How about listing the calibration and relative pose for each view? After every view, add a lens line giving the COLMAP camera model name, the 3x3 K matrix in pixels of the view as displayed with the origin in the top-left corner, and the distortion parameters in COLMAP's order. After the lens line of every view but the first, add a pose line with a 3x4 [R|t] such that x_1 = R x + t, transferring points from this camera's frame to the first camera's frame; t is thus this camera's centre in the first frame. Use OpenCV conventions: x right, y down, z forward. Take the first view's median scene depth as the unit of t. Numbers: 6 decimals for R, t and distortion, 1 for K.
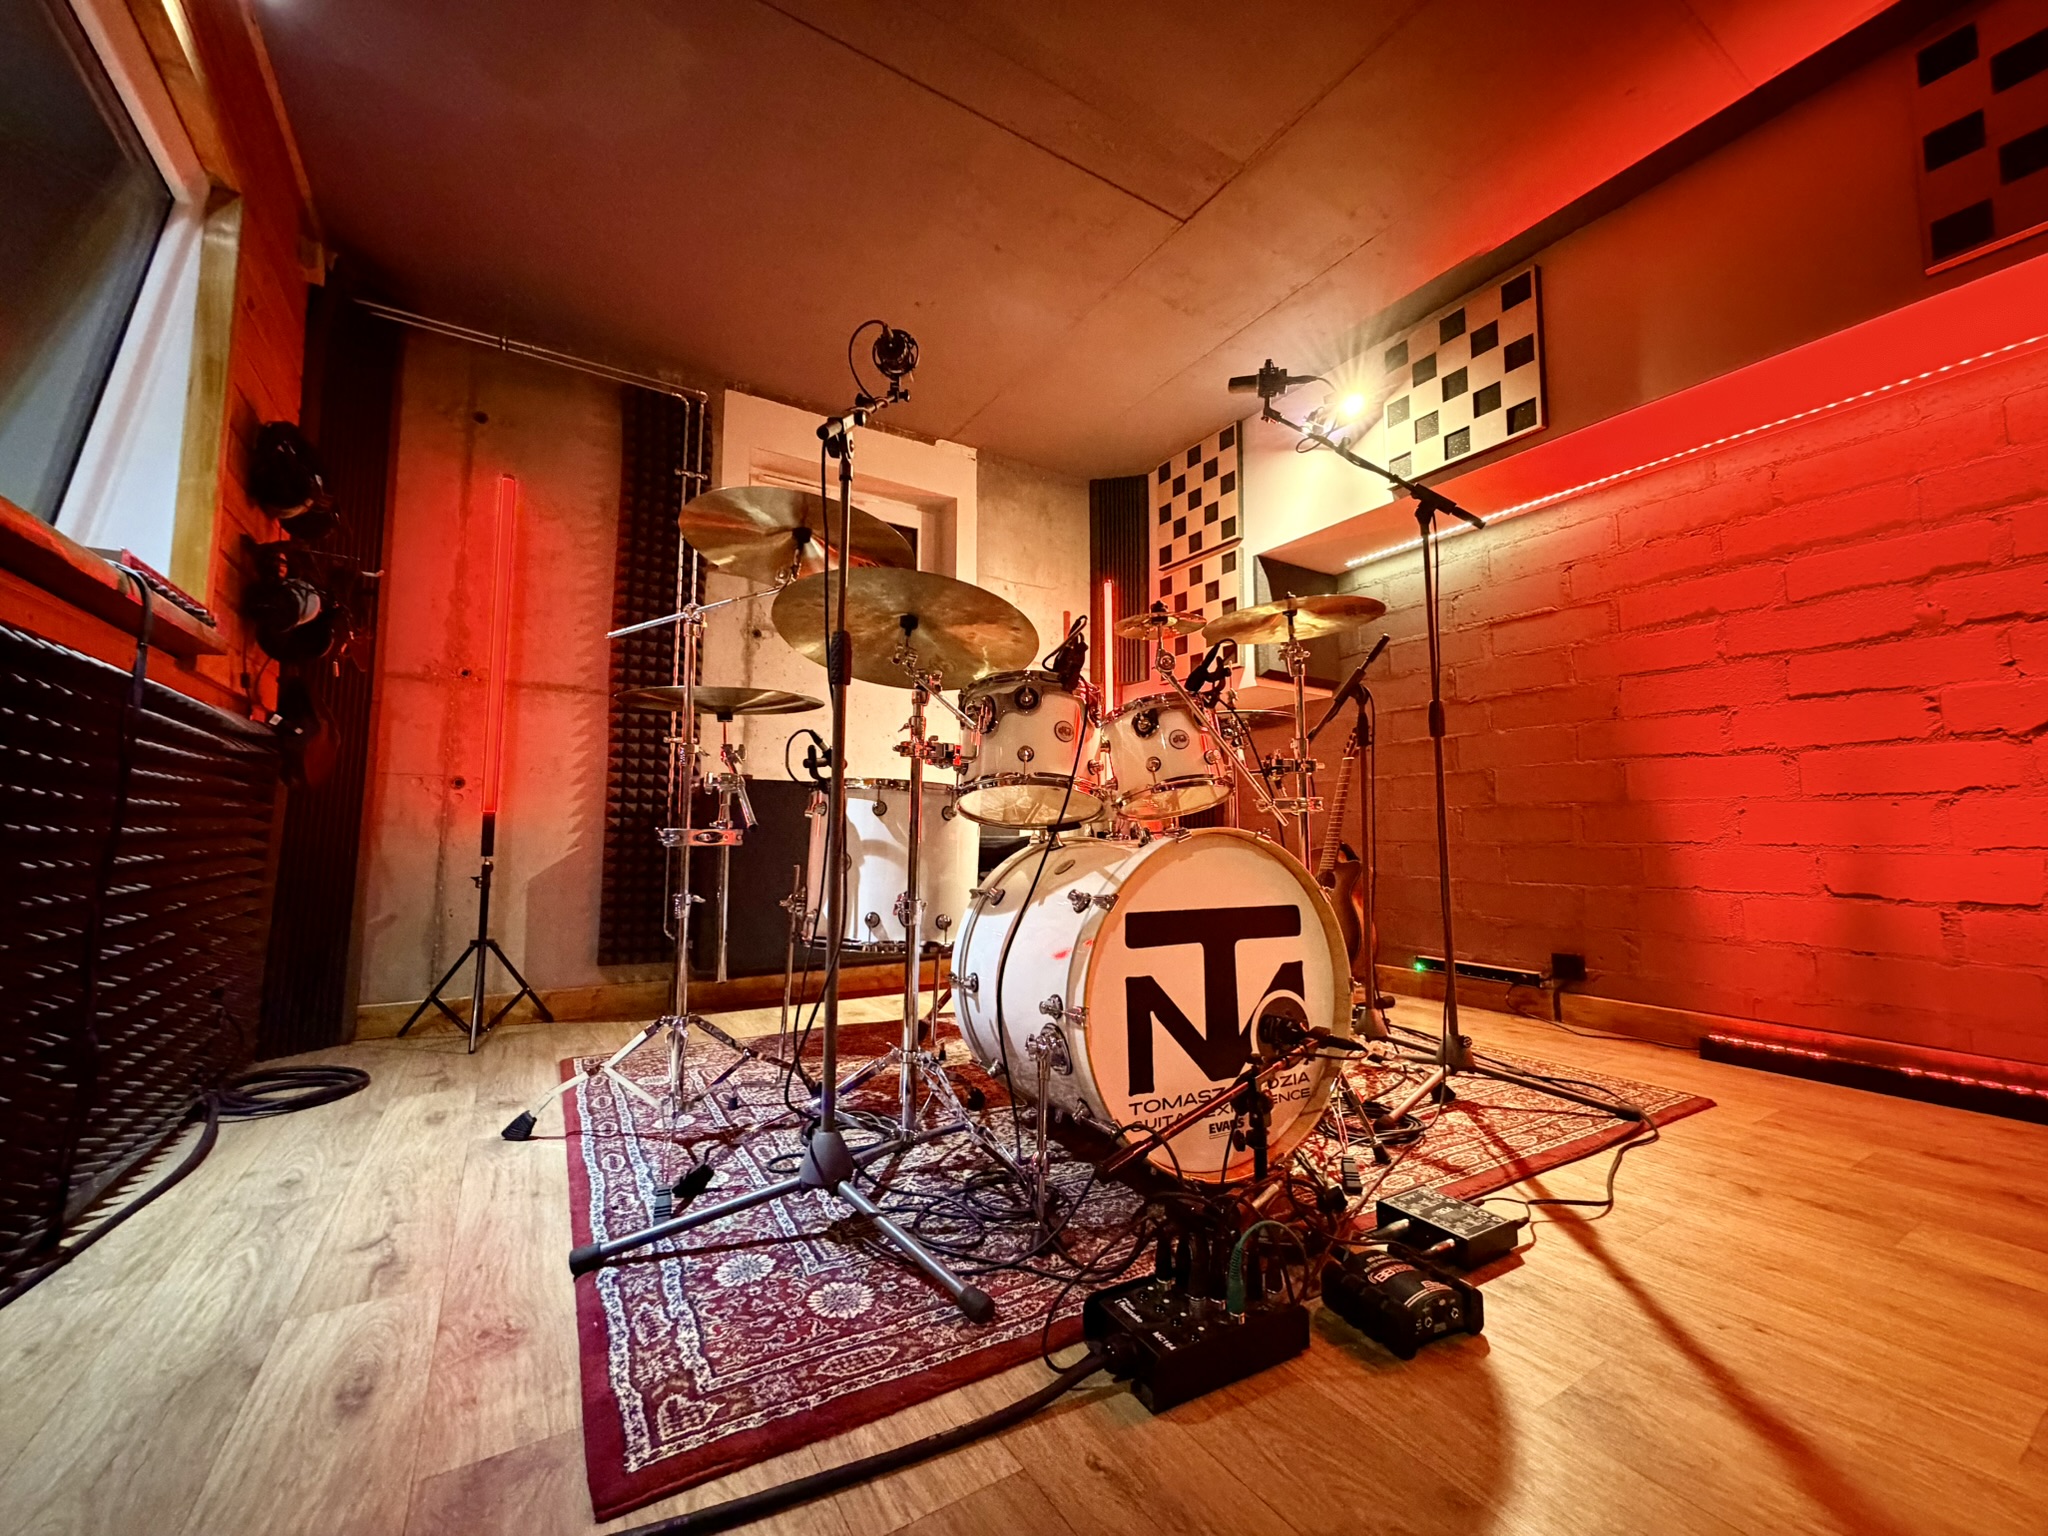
lens RADIAL K [[816.8, 0, 1018.2], [0, 816.8, 762.8], [0, 0, 1]] dist [-0.001226, 0.000174]
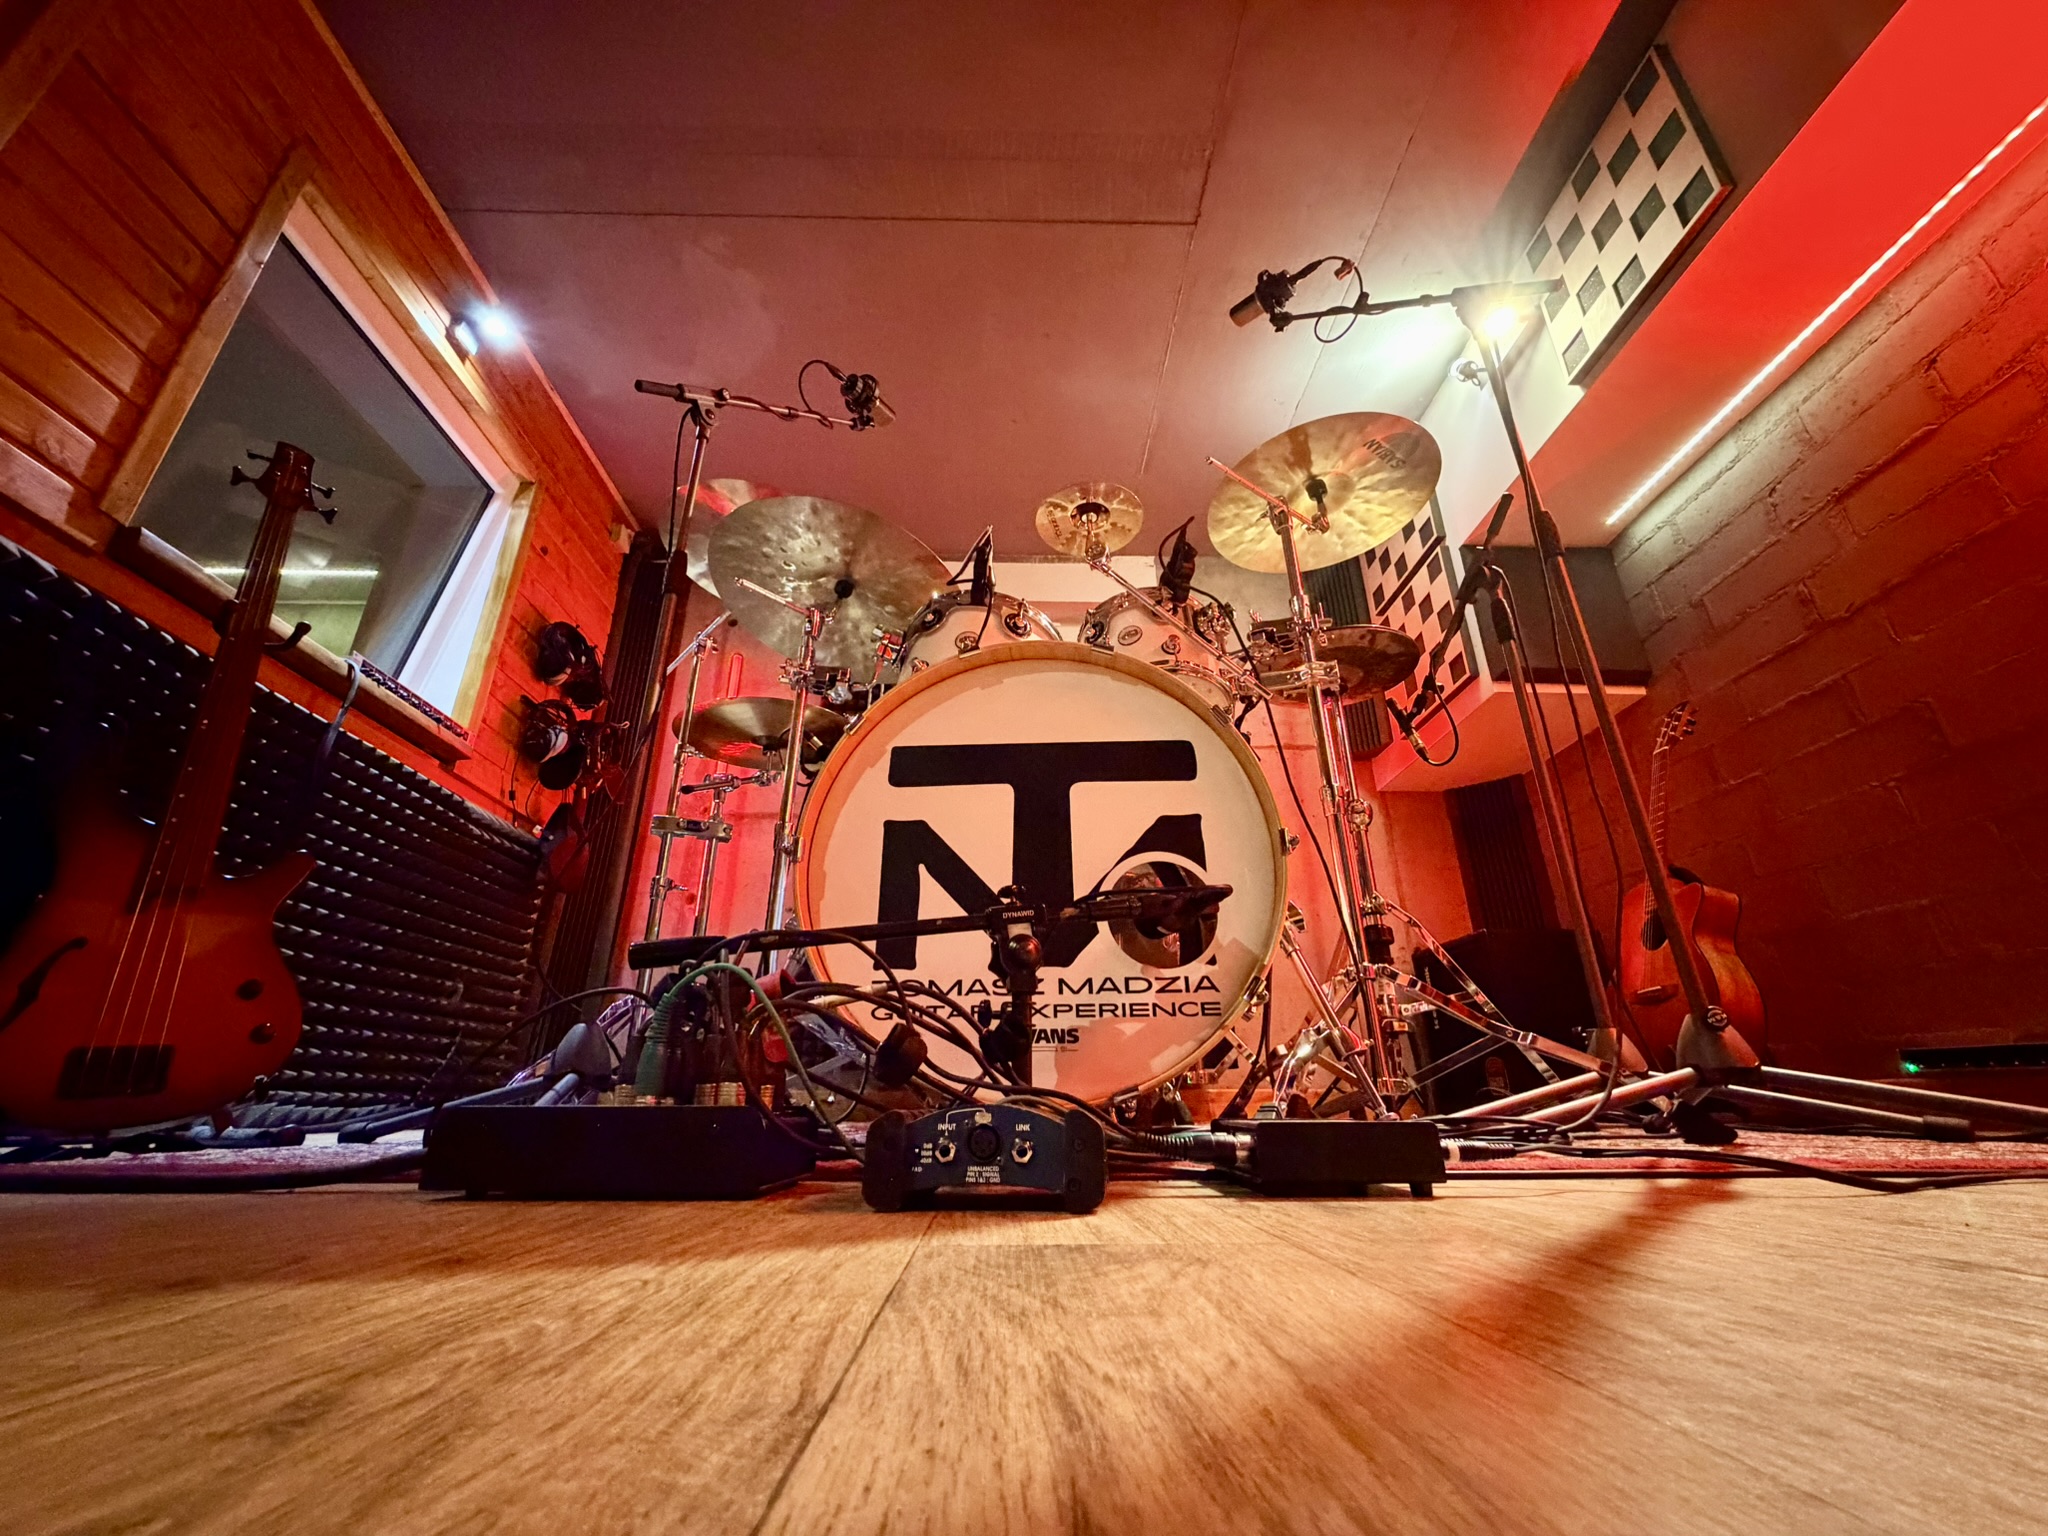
lens RADIAL K [[816.8, 0, 1018.2], [0, 816.8, 762.8], [0, 0, 1]] dist [-0.001226, 0.000174]
pose [[0.863950, -0.199378, -0.462427, 0.404475], [0.050133, 0.947775, -0.314976, 0.305974], [0.501076, 0.248941, 0.828825, 0.271717]]
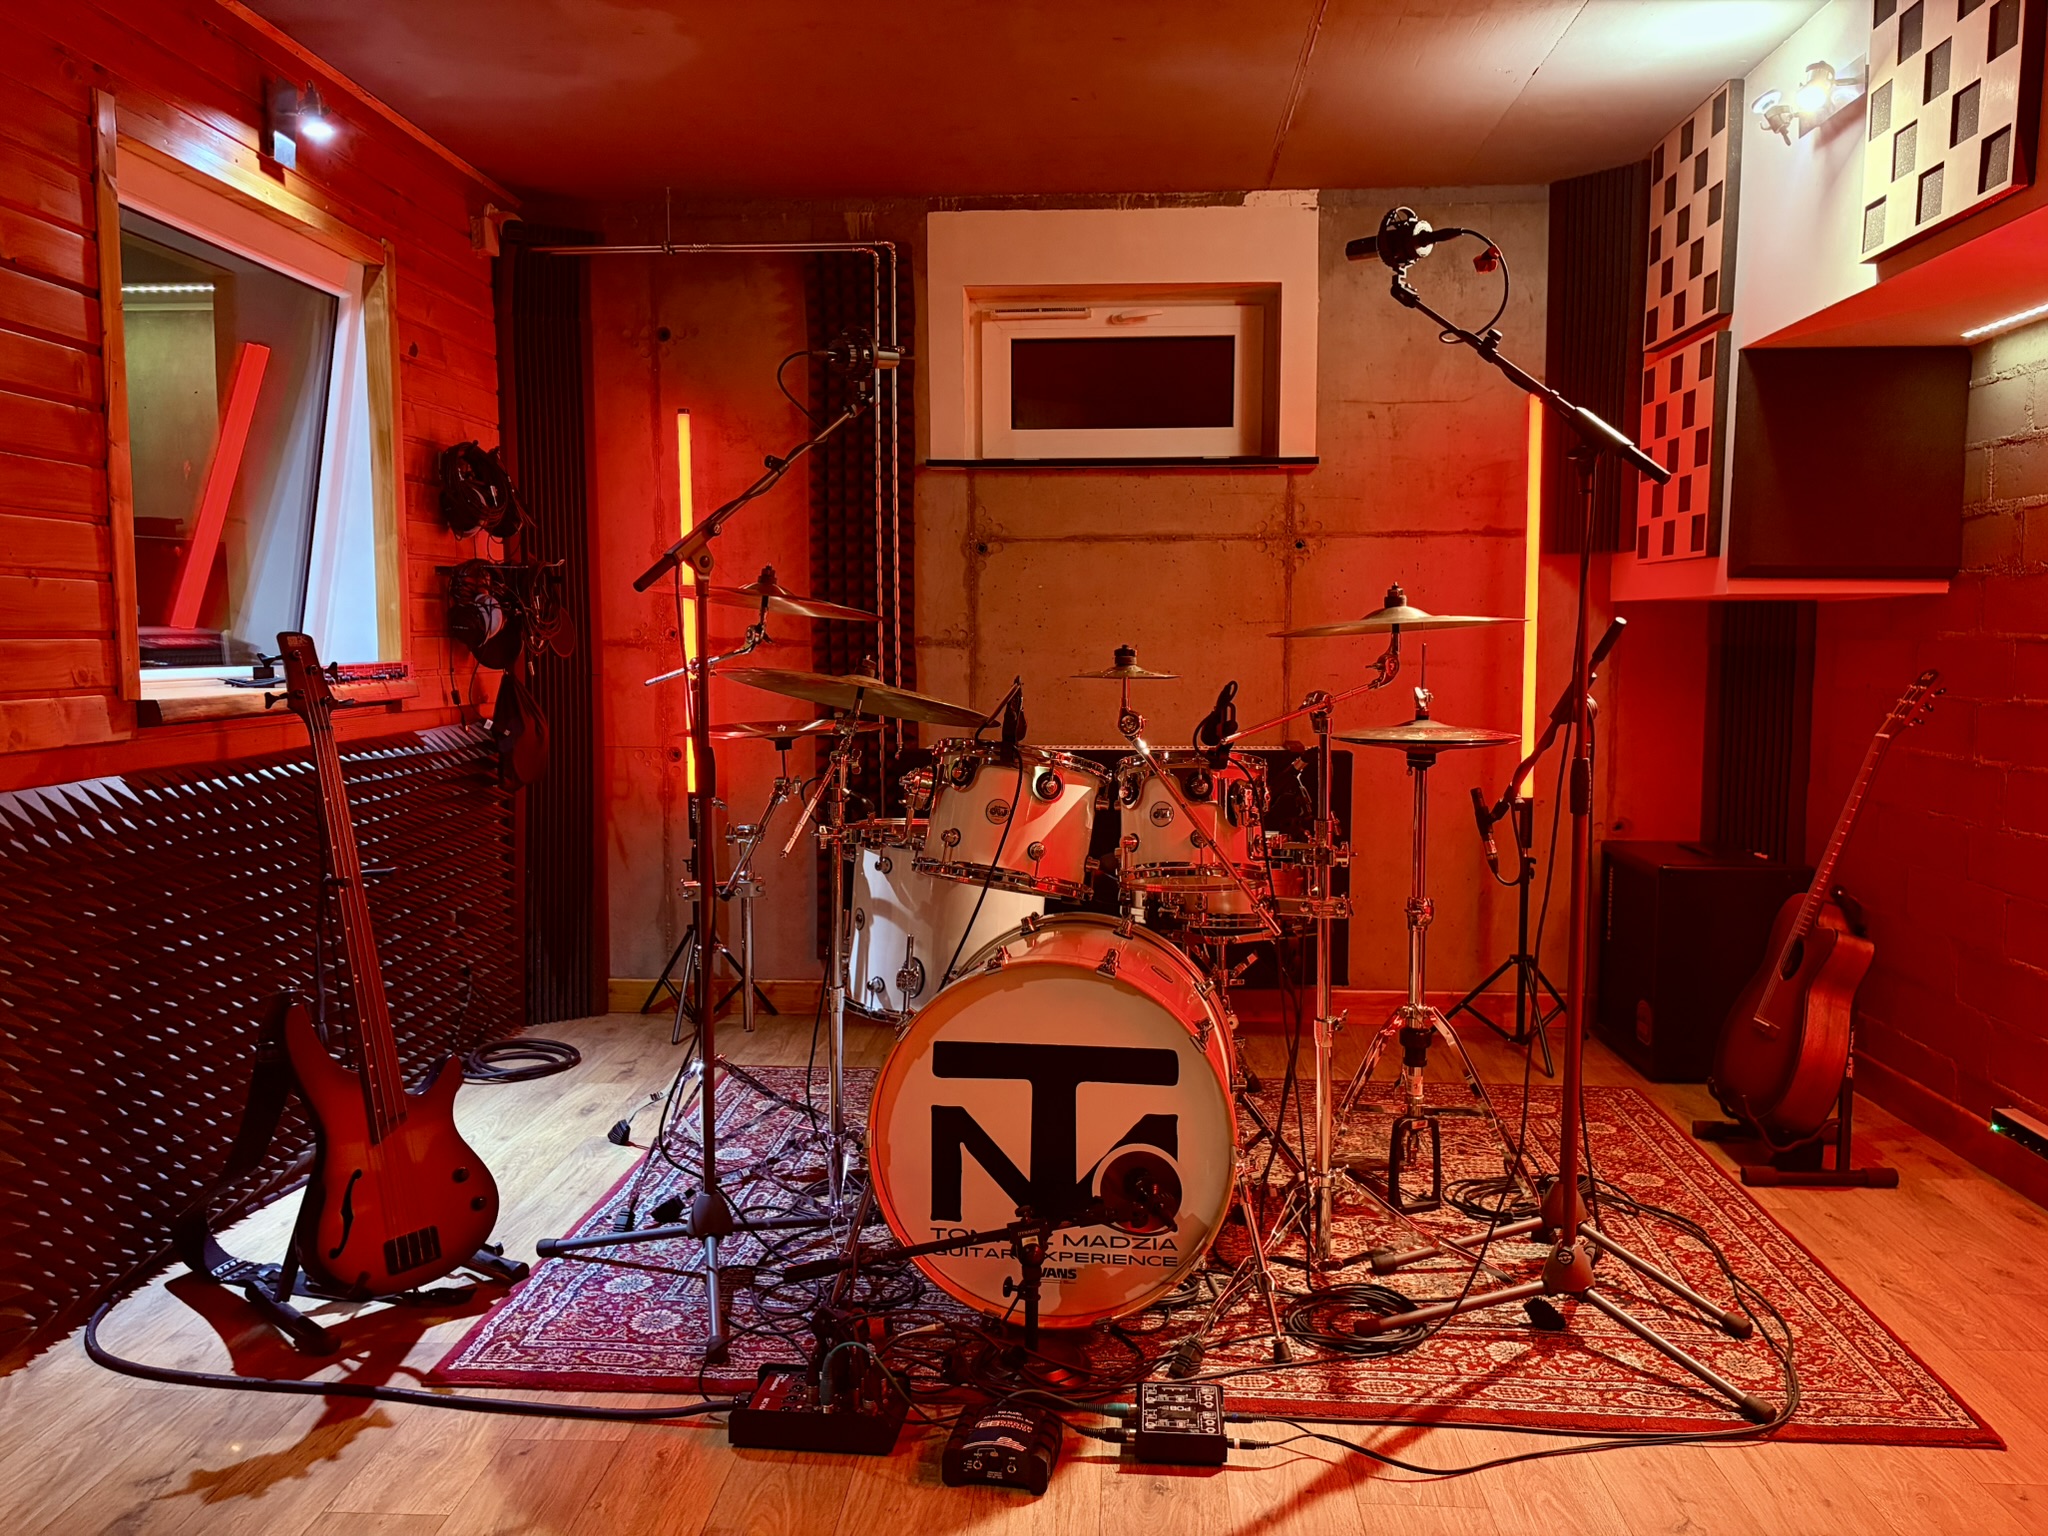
lens RADIAL K [[1554.9, 0, 1024.0], [0, 1554.9, 768.0], [0, 0, 1]] dist [0.046741, -0.064514]
pose [[0.817390, 0.045804, -0.574262, 0.854219], [0.056007, 0.985794, 0.158347, -0.286387], [0.573356, -0.161594, 0.803212, -0.254683]]
